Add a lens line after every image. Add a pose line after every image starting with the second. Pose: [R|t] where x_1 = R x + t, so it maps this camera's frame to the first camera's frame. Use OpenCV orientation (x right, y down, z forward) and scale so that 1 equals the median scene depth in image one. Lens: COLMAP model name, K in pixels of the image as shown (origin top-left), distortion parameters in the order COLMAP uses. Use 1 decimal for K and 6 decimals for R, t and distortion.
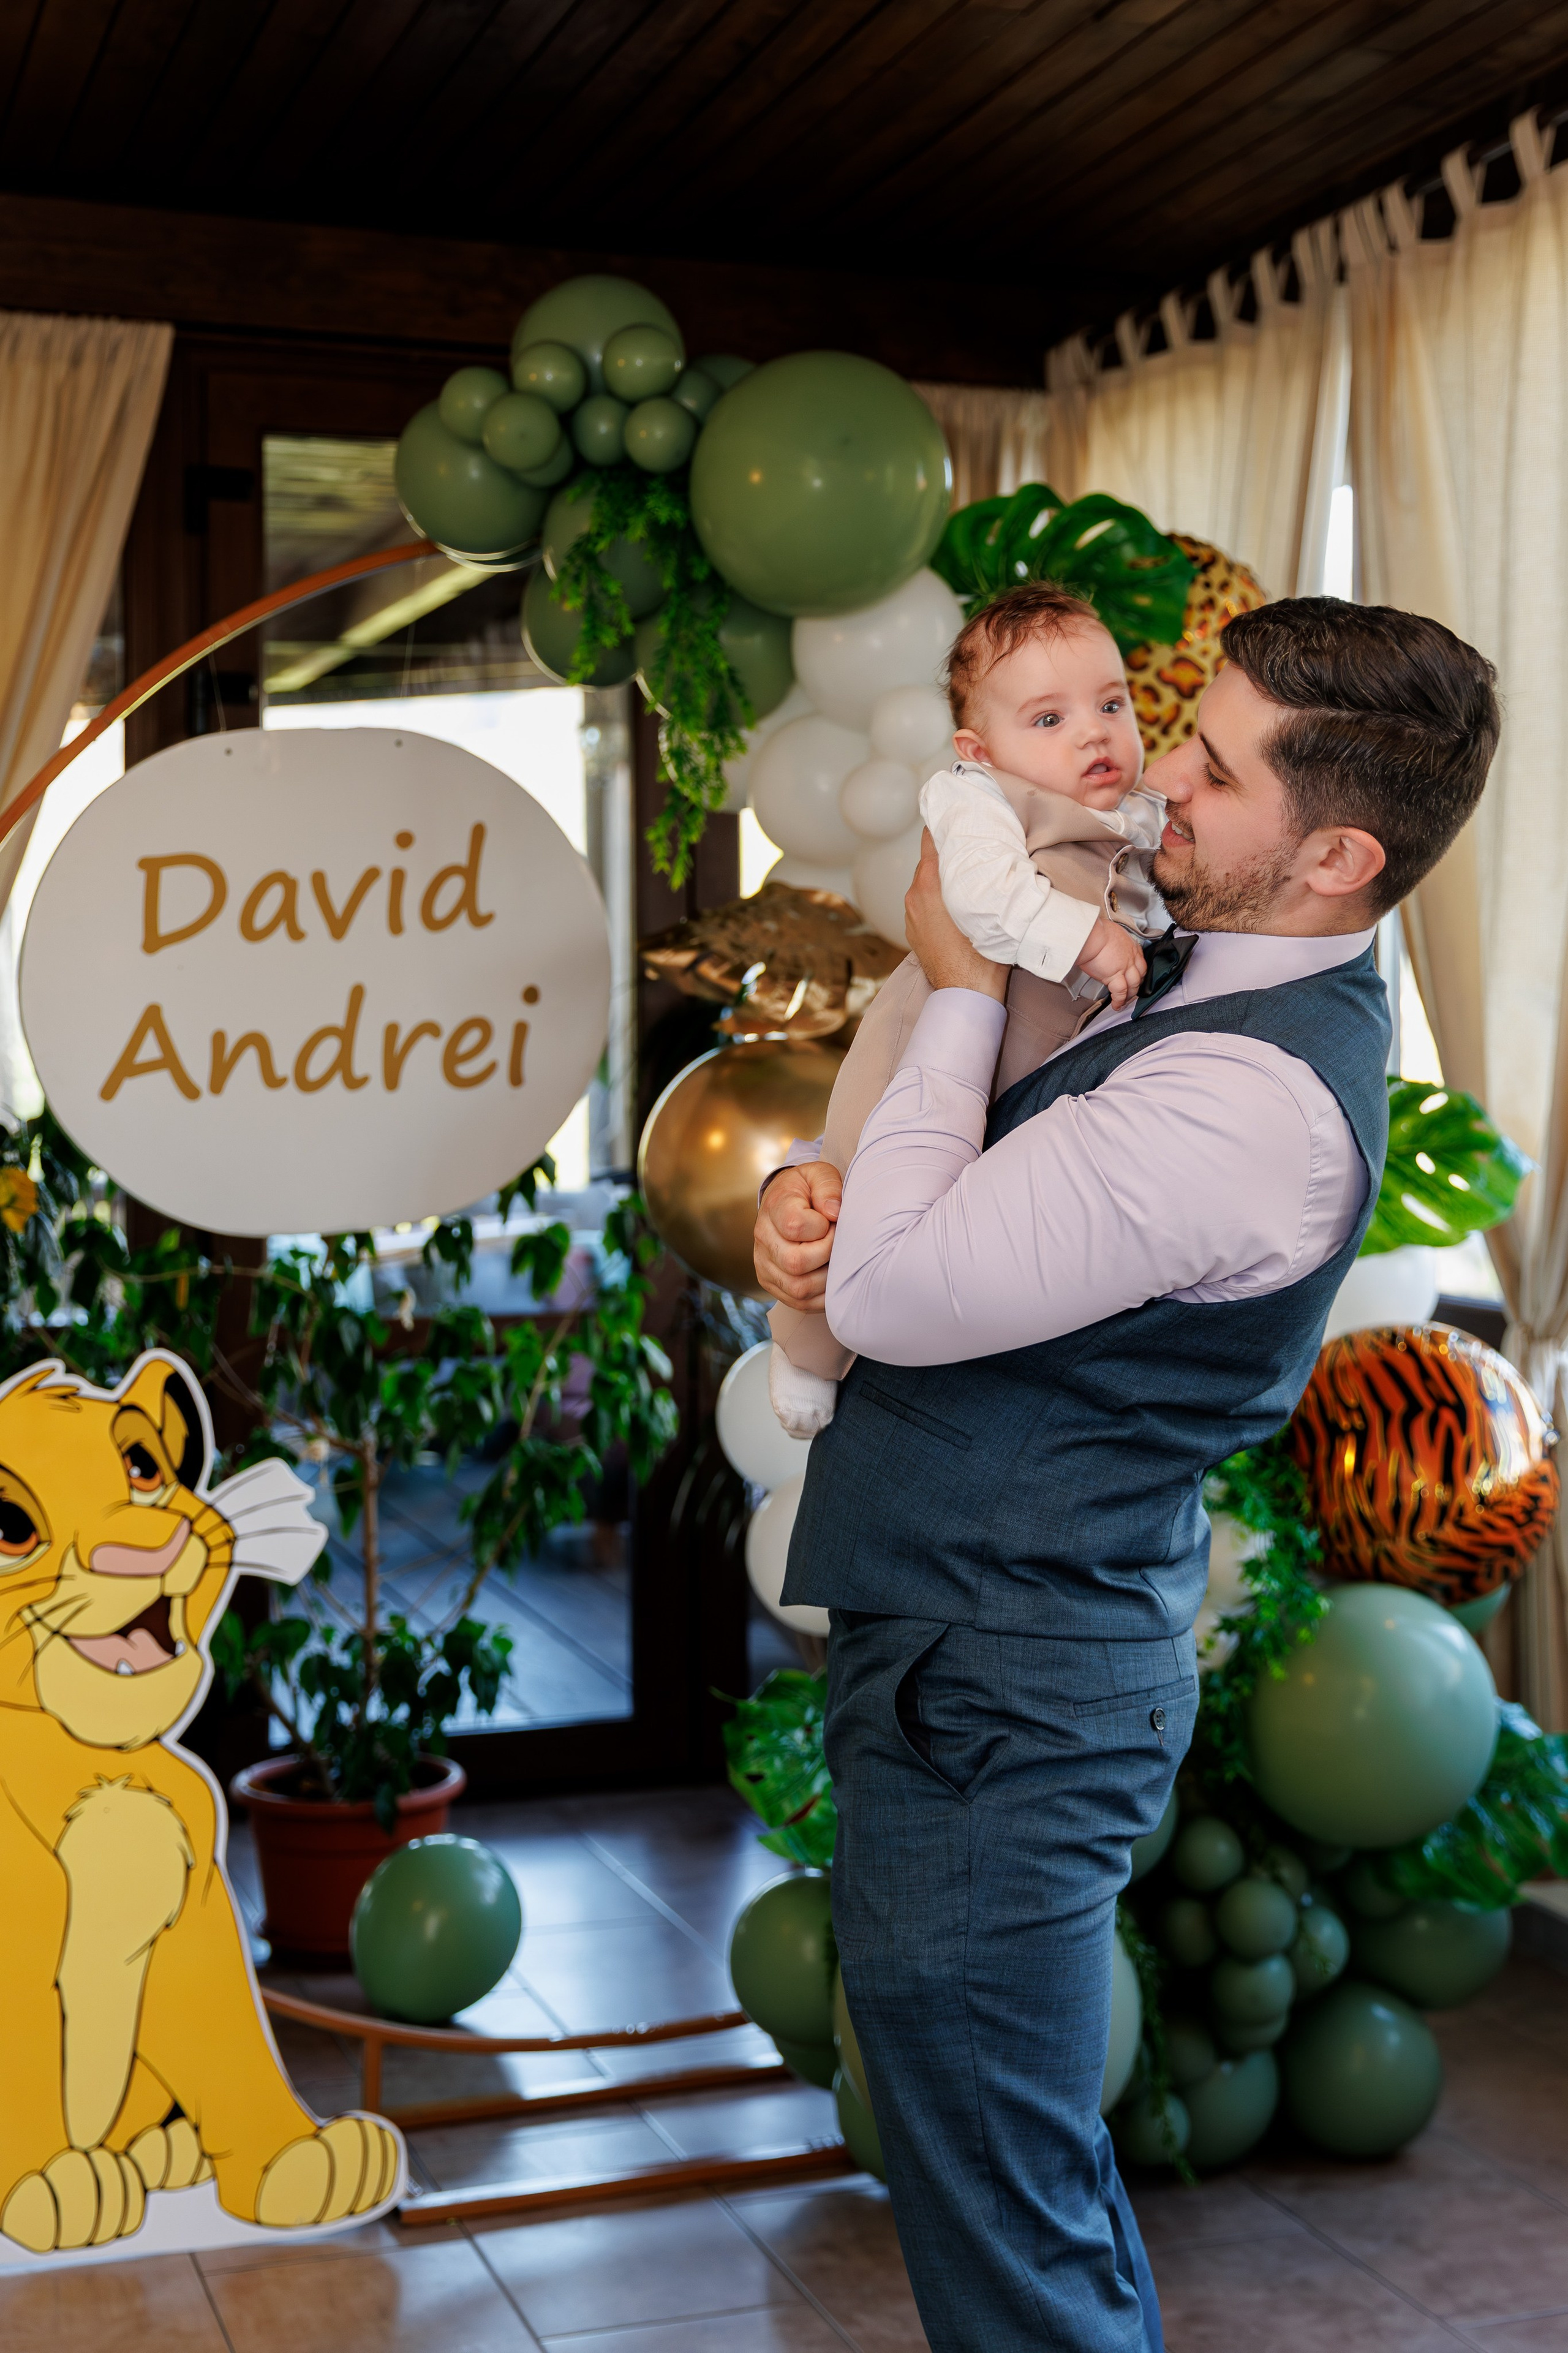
lens RADIAL K [[2895.9, 0, 789.5], [0, 2895.9, 1165.9], [0, 0, 1]] dist [0.005223, -0.016652]
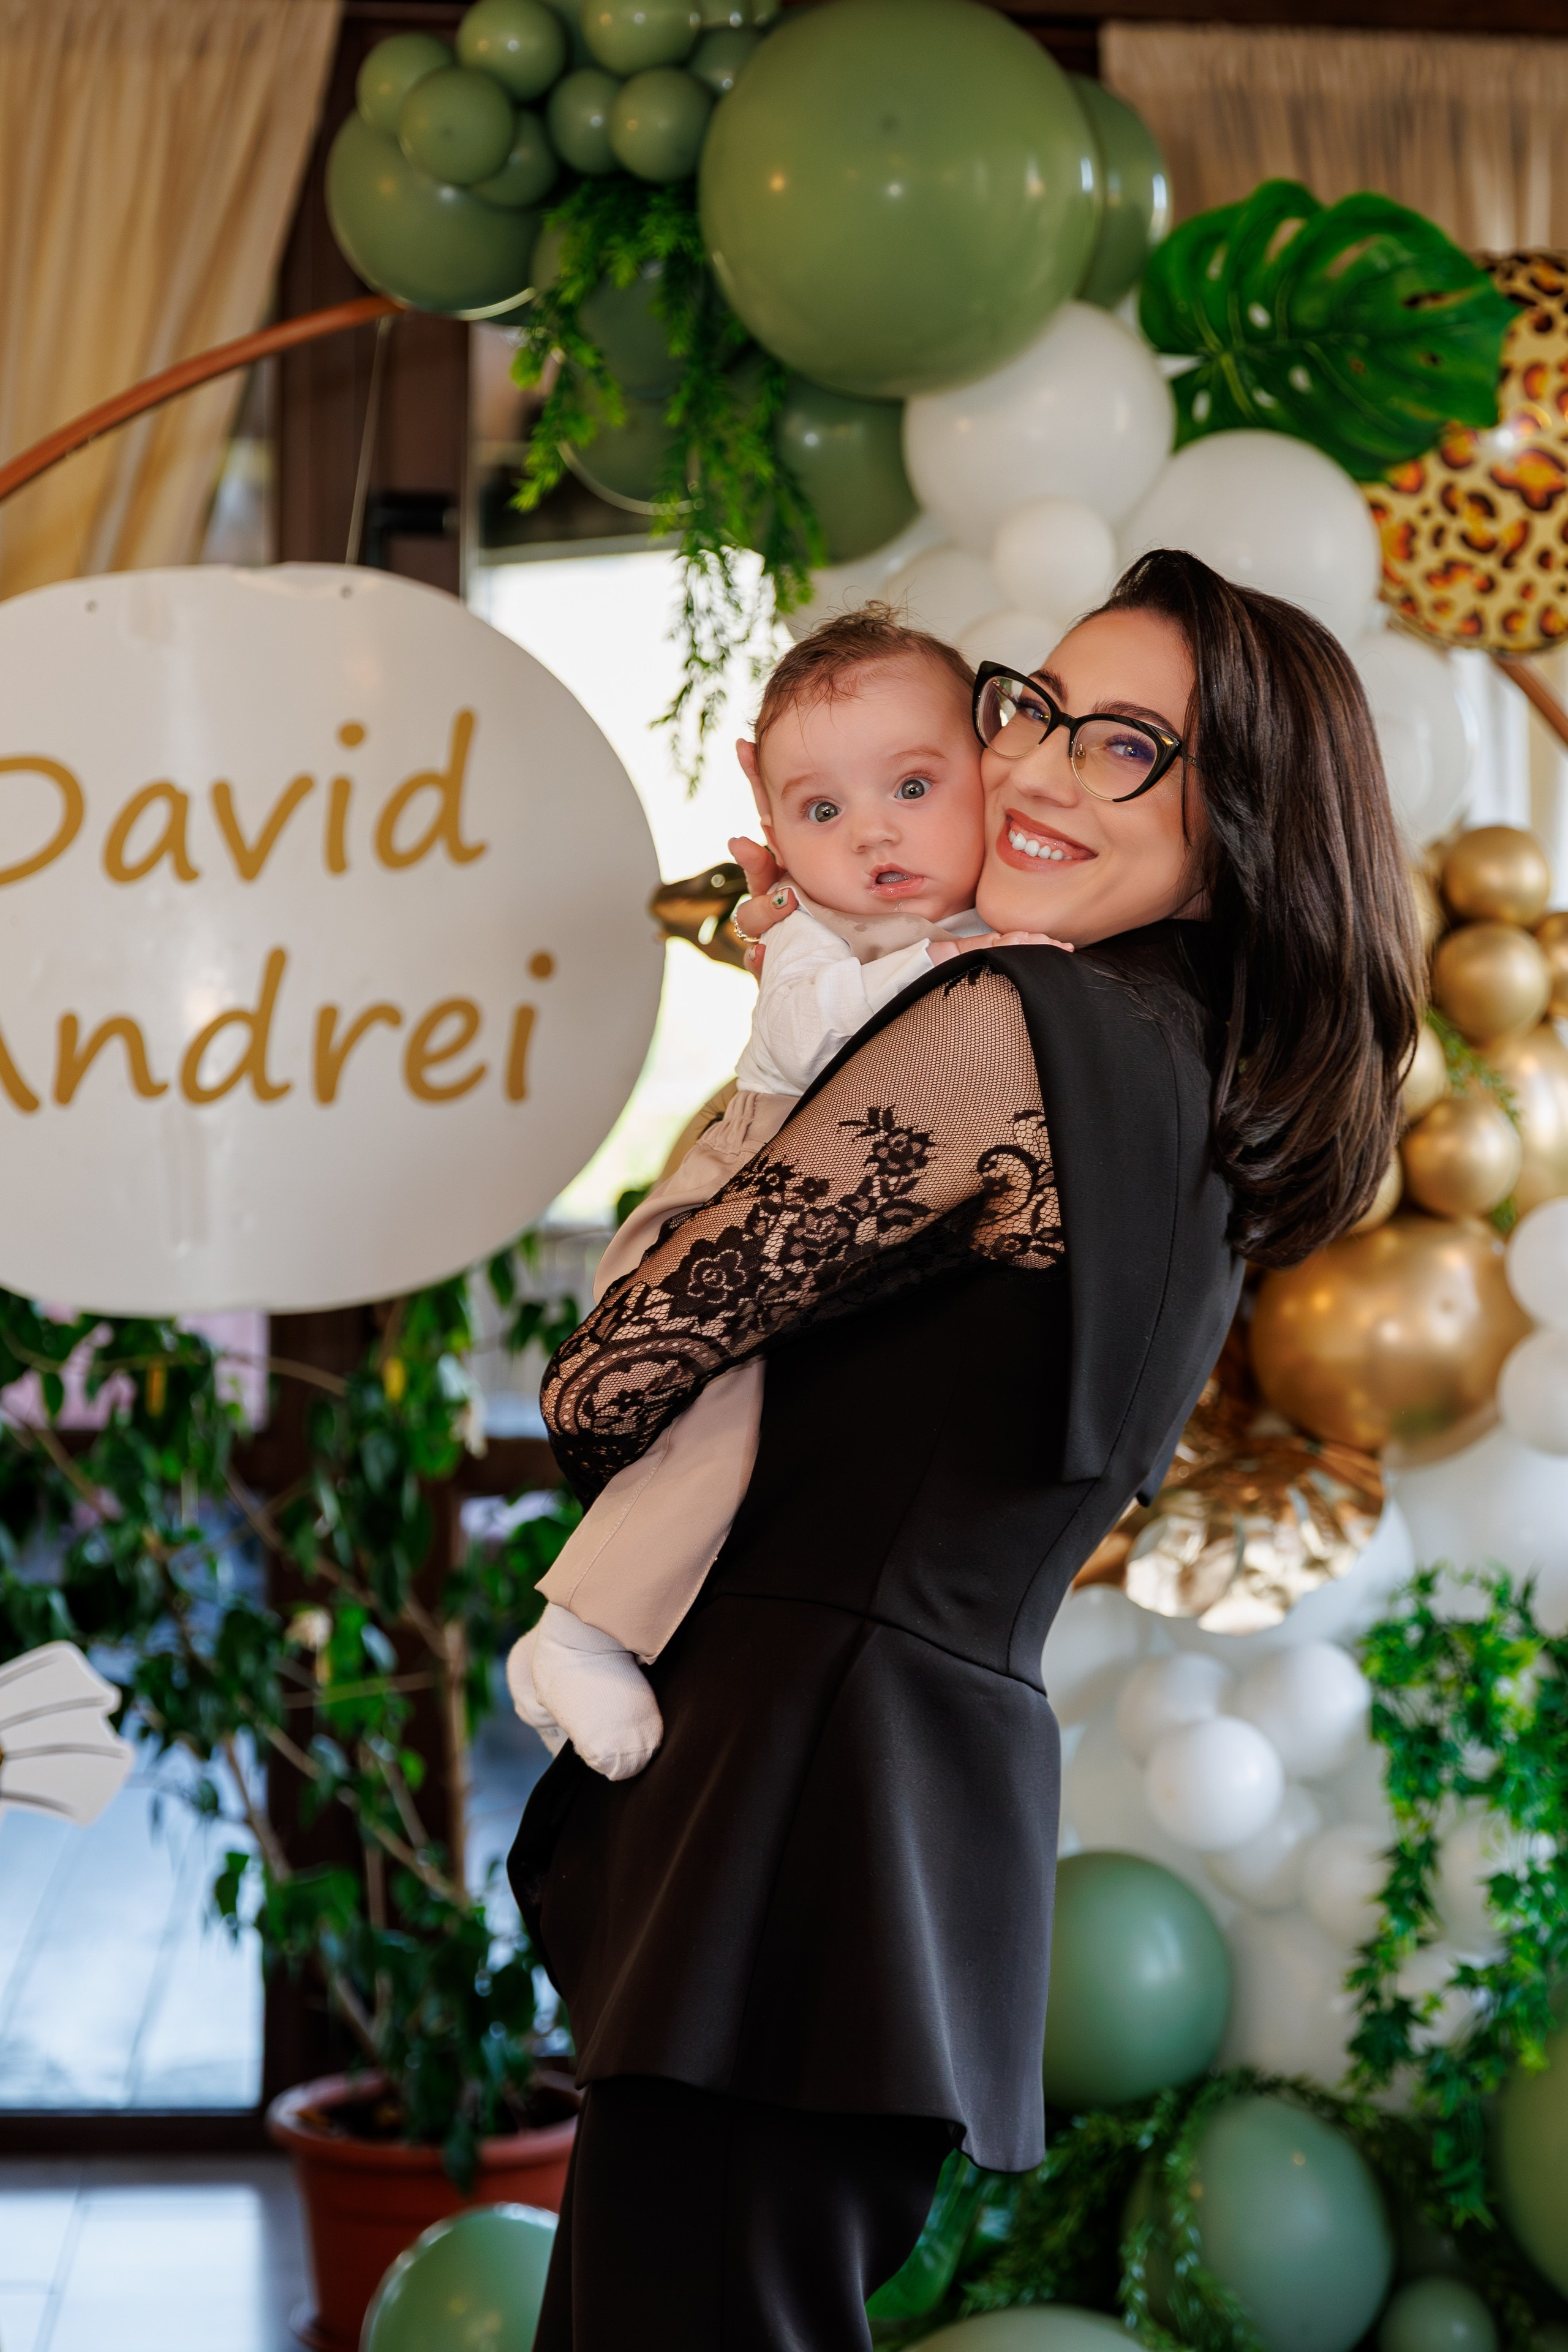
lens RADIAL K [[4209.8, 0, 784.0], [0, 4209.8, 1176.0], [0, 0, 1]] dist [-0.010036, 0.013029]
pose [[0.974128, 0.022372, -0.224888, 0.189971], [-0.024190, 0.999693, -0.005335, -0.006660], [0.224699, 0.010637, 0.974370, 0.064954]]
